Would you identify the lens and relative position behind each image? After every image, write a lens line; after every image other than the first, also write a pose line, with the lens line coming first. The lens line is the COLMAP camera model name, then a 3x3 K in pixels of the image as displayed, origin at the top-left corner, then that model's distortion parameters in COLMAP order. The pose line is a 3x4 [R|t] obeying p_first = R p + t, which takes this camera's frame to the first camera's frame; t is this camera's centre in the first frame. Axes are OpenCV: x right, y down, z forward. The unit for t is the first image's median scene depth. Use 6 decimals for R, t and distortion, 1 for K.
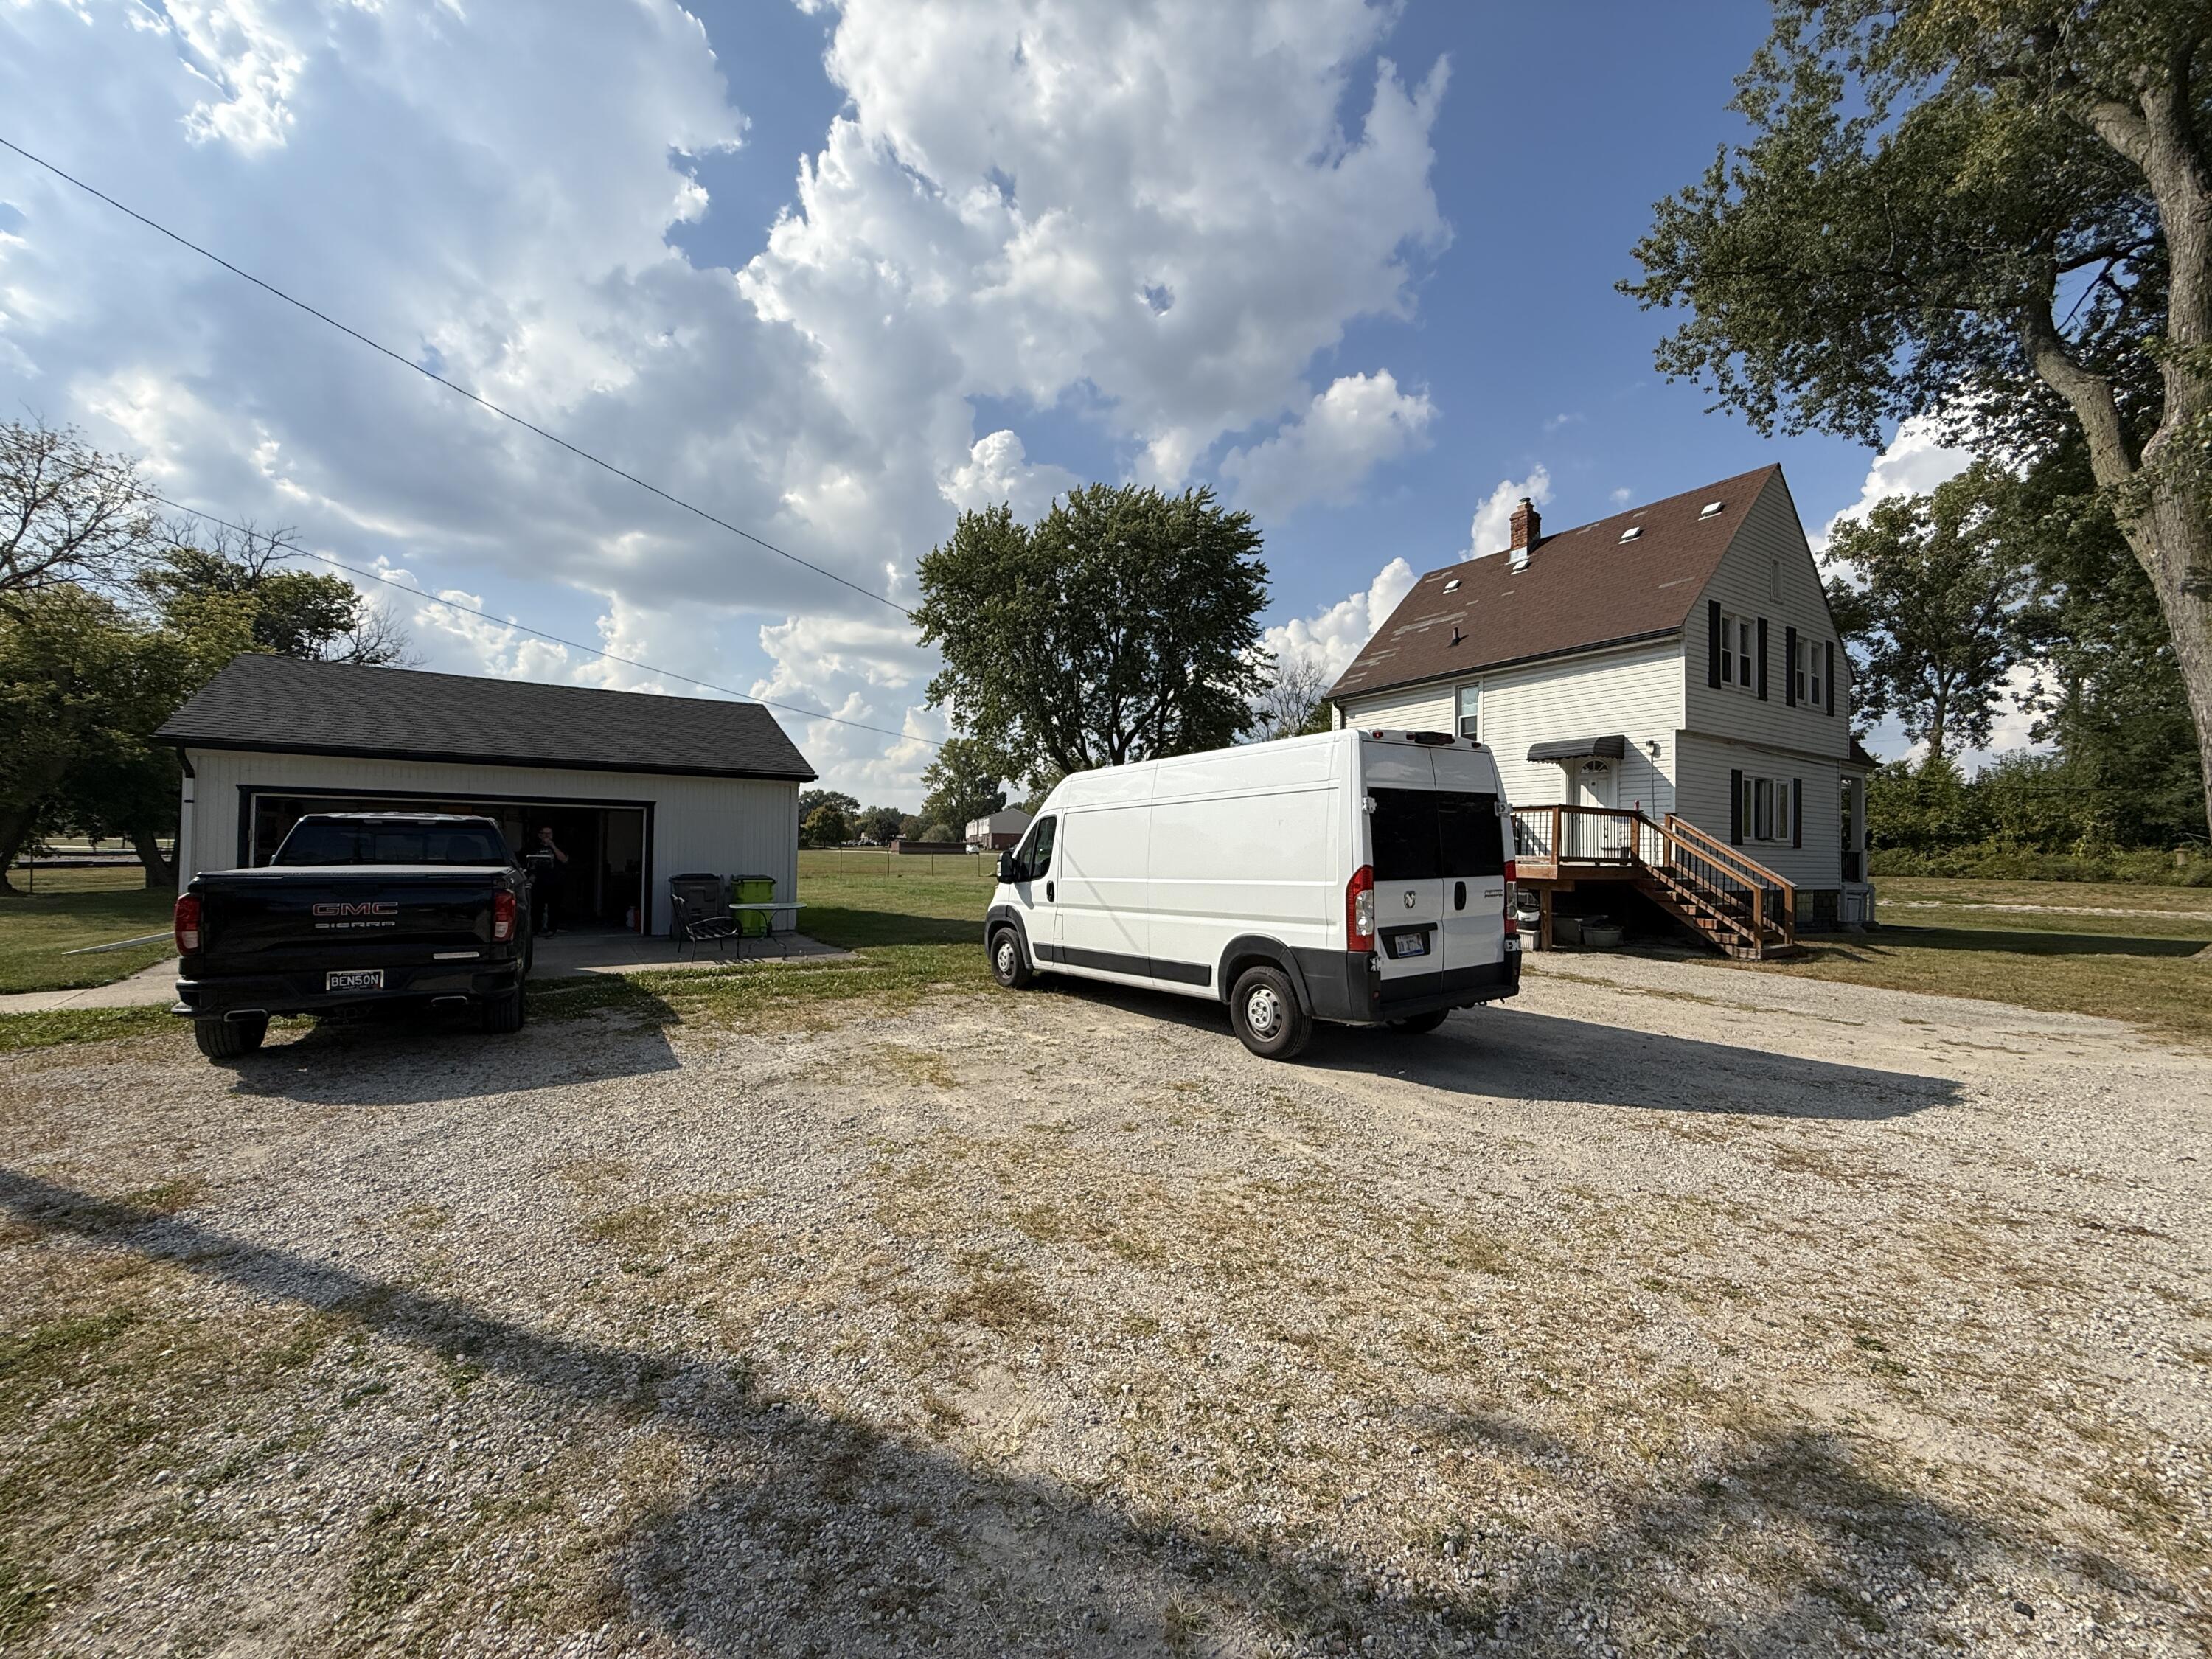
lens RADIAL K [[877.9, 0, 1104.1], [0, 877.9, 836.7], [0, 0, 1]] dist [-0.008944, 0.000718]
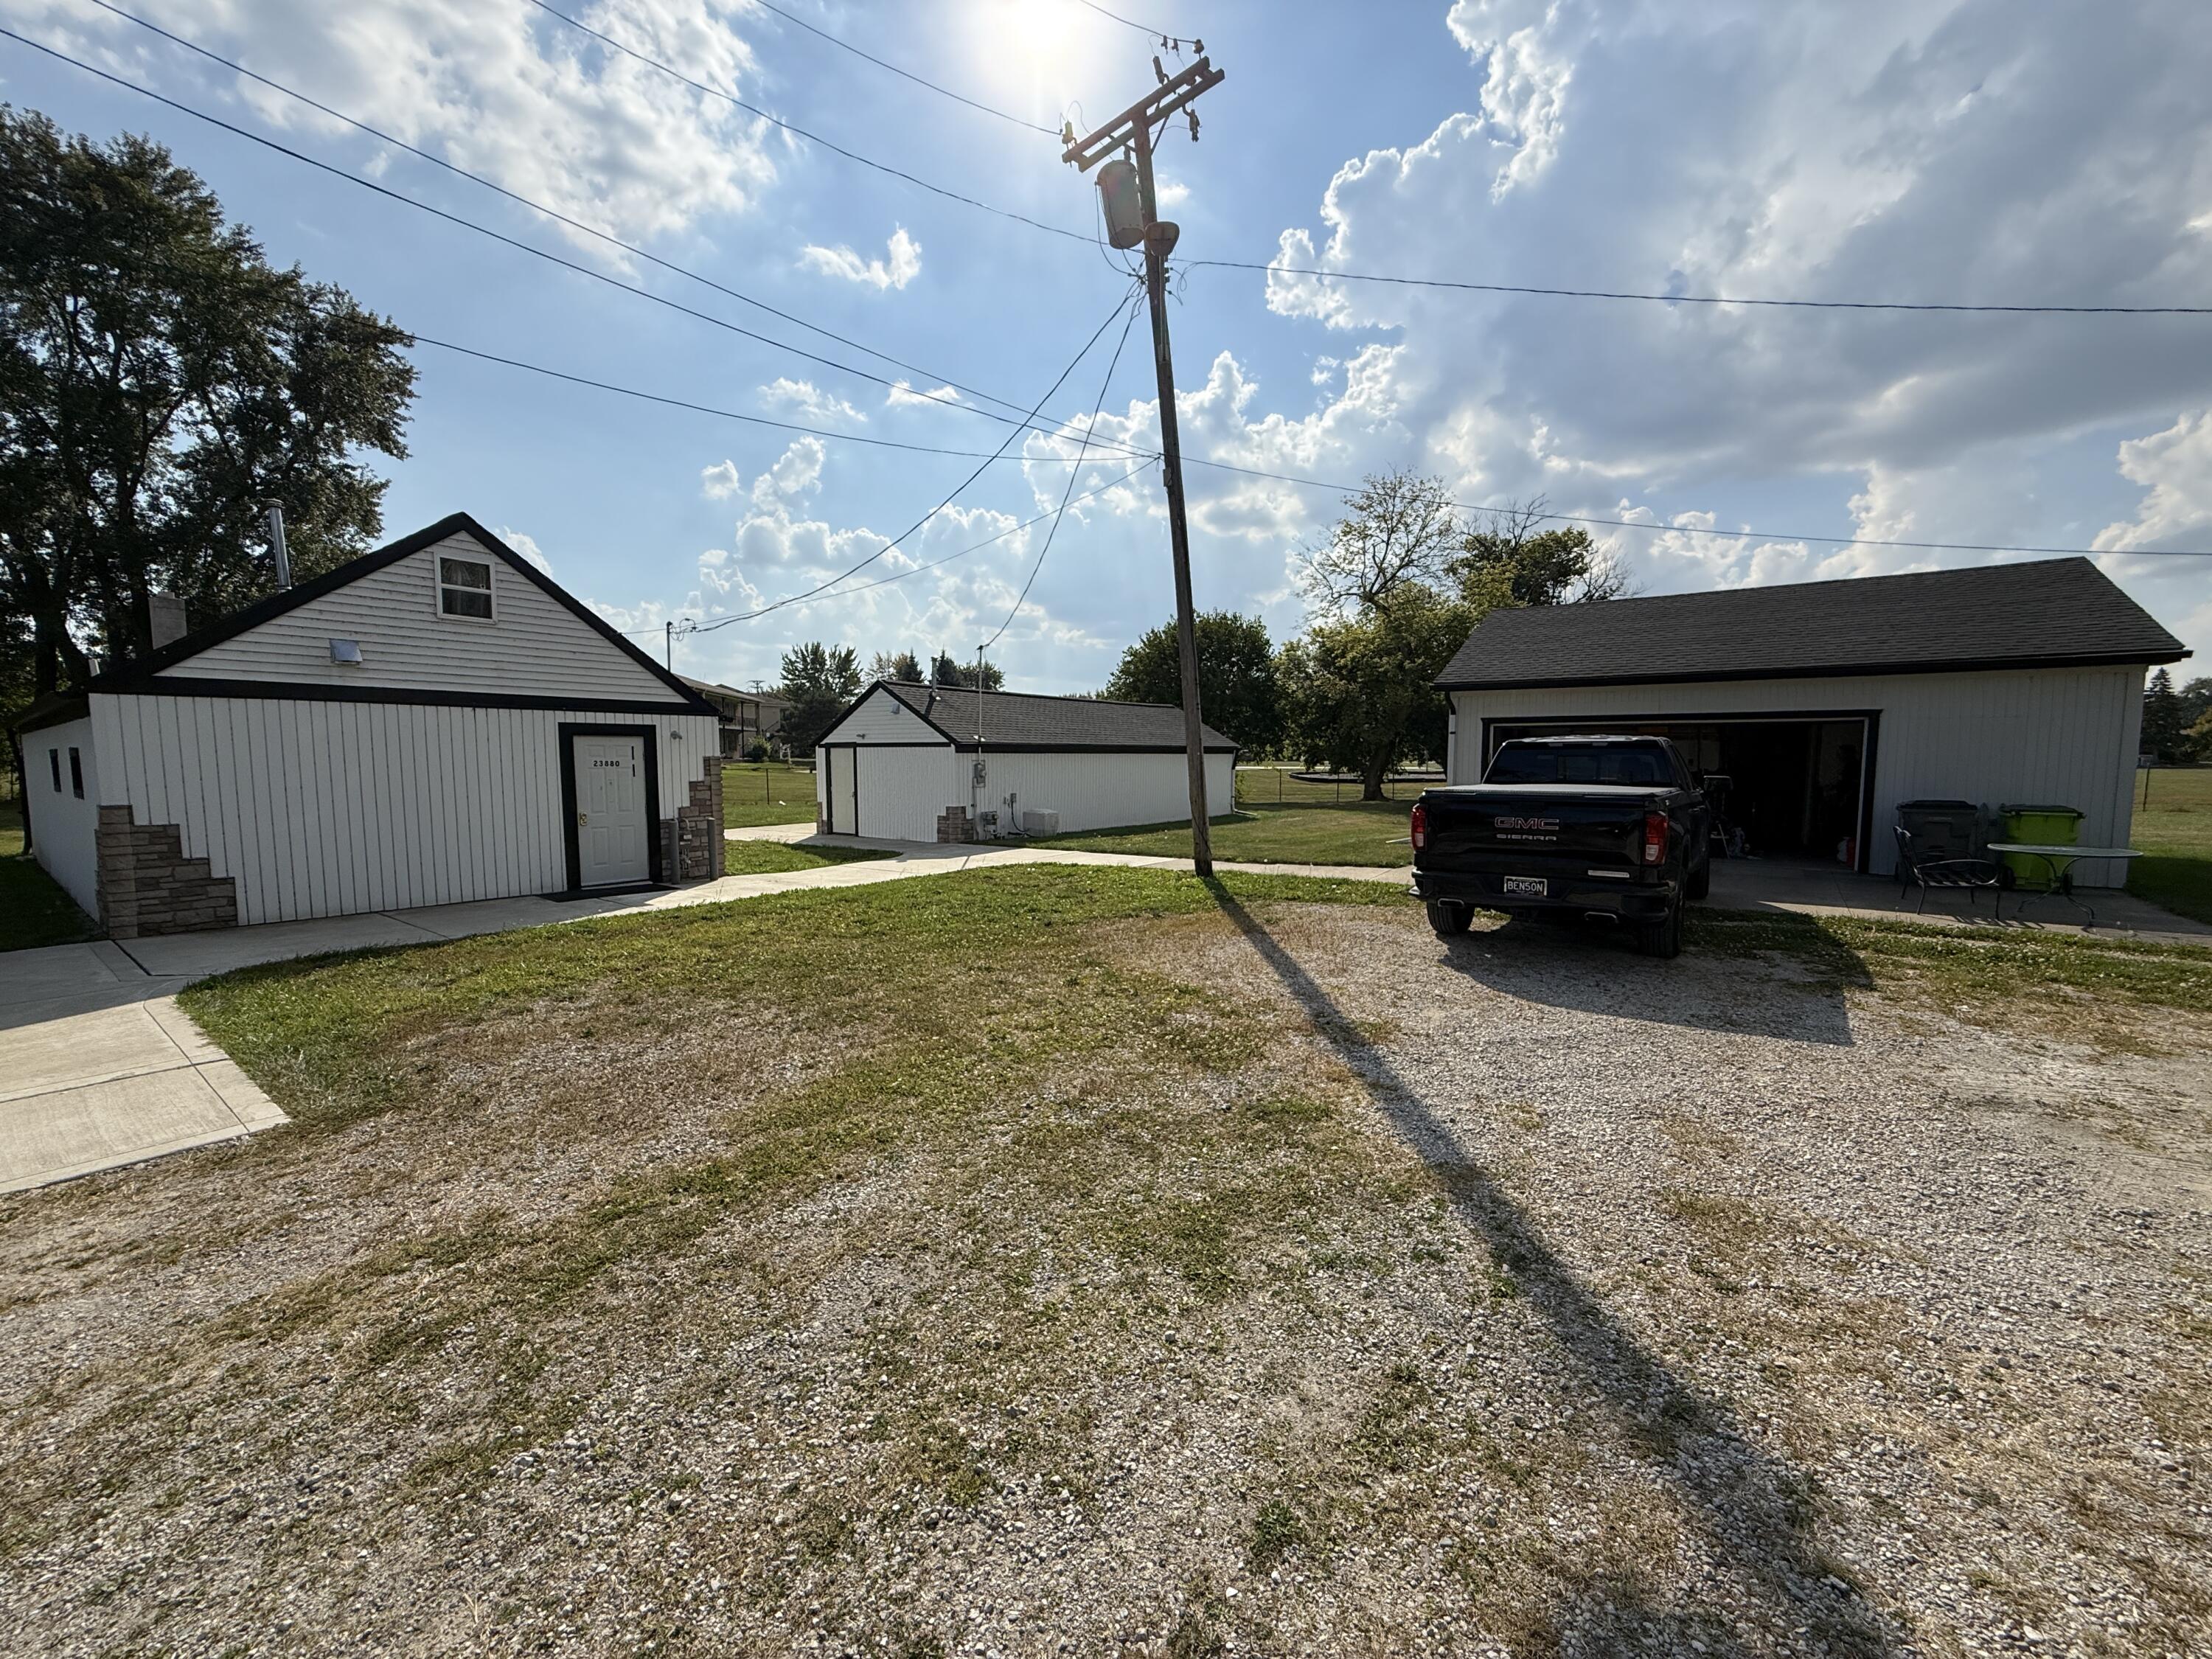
lens RADIAL K [[876.7, 0, 1106.0], [0, 876.7, 829.5], [0, 0, 1]] dist [-0.001104, 0.000170]
pose [[0.340853, 0.062181, -0.938058, 0.017034], [0.015933, 0.997285, 0.071896, 0.001684], [0.939982, -0.039452, 0.338937, 0.116055]]
